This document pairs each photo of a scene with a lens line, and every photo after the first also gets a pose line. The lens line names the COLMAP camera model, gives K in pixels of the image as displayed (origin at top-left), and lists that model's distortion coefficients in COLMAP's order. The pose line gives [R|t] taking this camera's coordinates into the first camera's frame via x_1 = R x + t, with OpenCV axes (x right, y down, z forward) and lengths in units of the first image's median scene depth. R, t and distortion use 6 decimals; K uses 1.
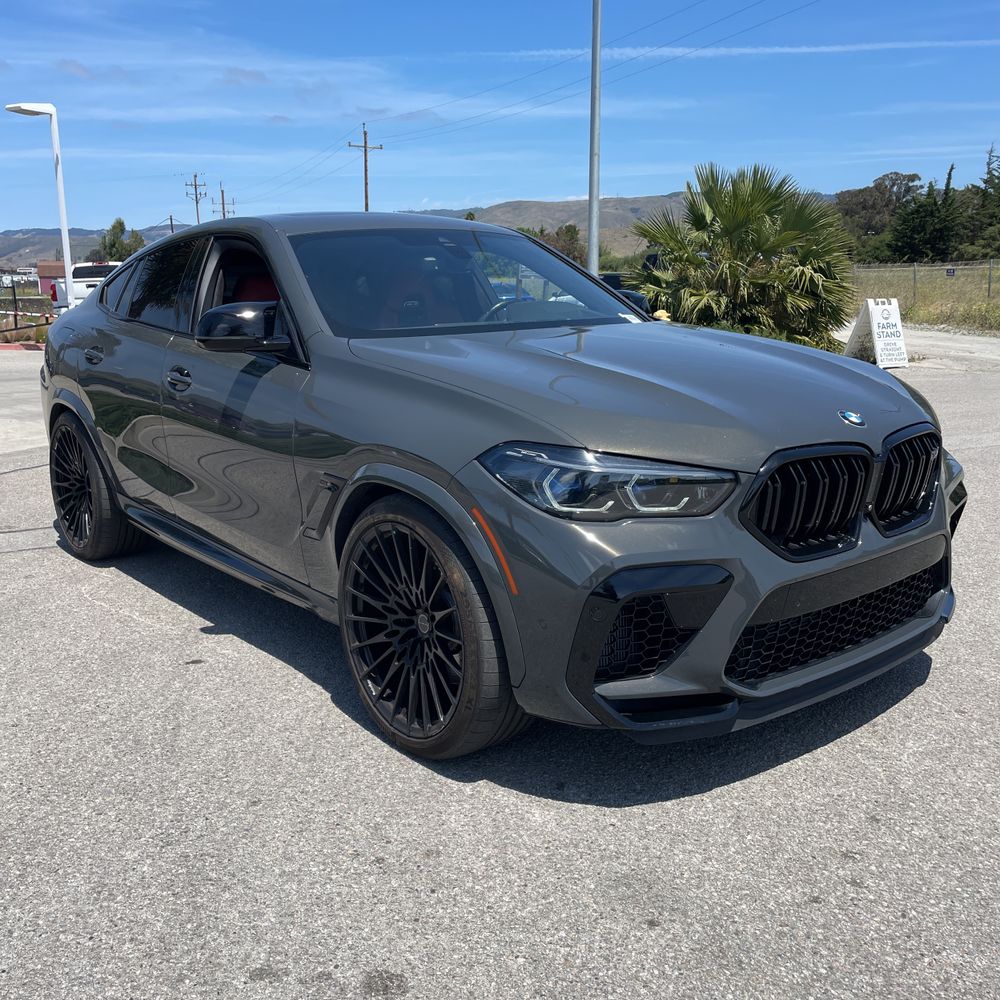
lens RADIAL K [[1022.3, 0, 502.9], [0, 1022.3, 492.6], [0, 0, 1]] dist [0.031736, 0.000000]
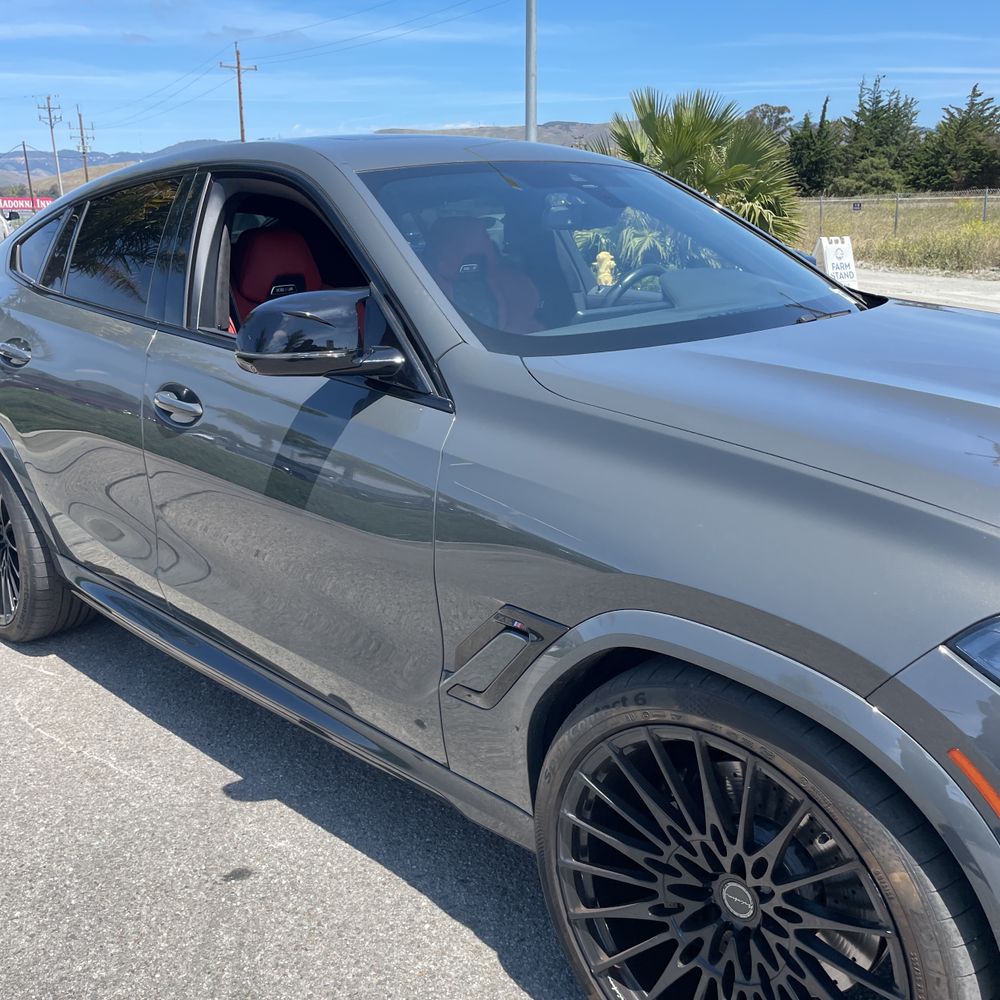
lens RADIAL K [[1022.3, 0, 495.7], [0, 1022.3, 493.7], [0, 0, 1]] dist [0.031736, 0.000000]
pose [[0.994144, -0.029120, 0.104065, -0.157492], [0.022474, 0.997666, 0.064471, -0.077202], [-0.105699, -0.061755, 0.992479, 0.296202]]
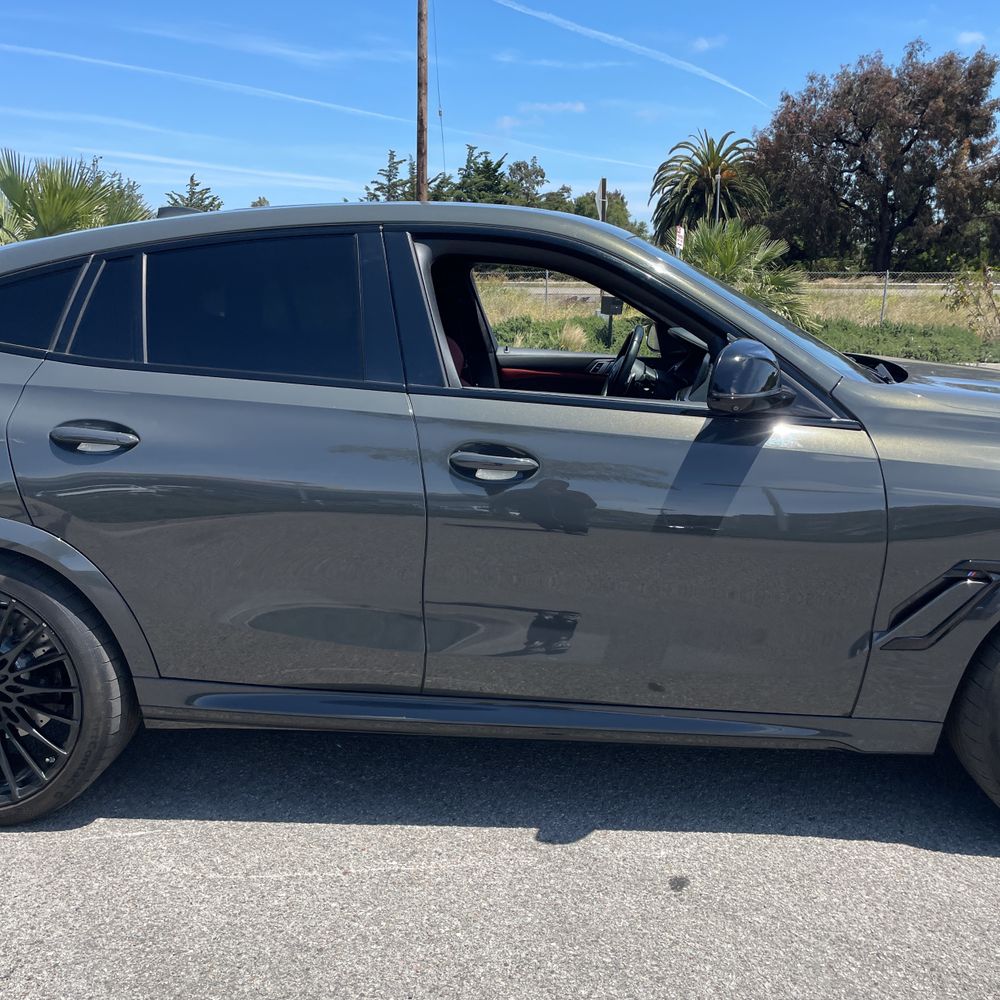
lens RADIAL K [[1022.3, 0, 508.1], [0, 1022.3, 507.6], [0, 0, 1]] dist [0.031736, 0.000000]
pose [[0.676062, -0.139304, 0.723557, -0.633703], [0.134487, 0.988800, 0.064711, -0.101908], [-0.724467, 0.053560, 0.687225, 0.472651]]
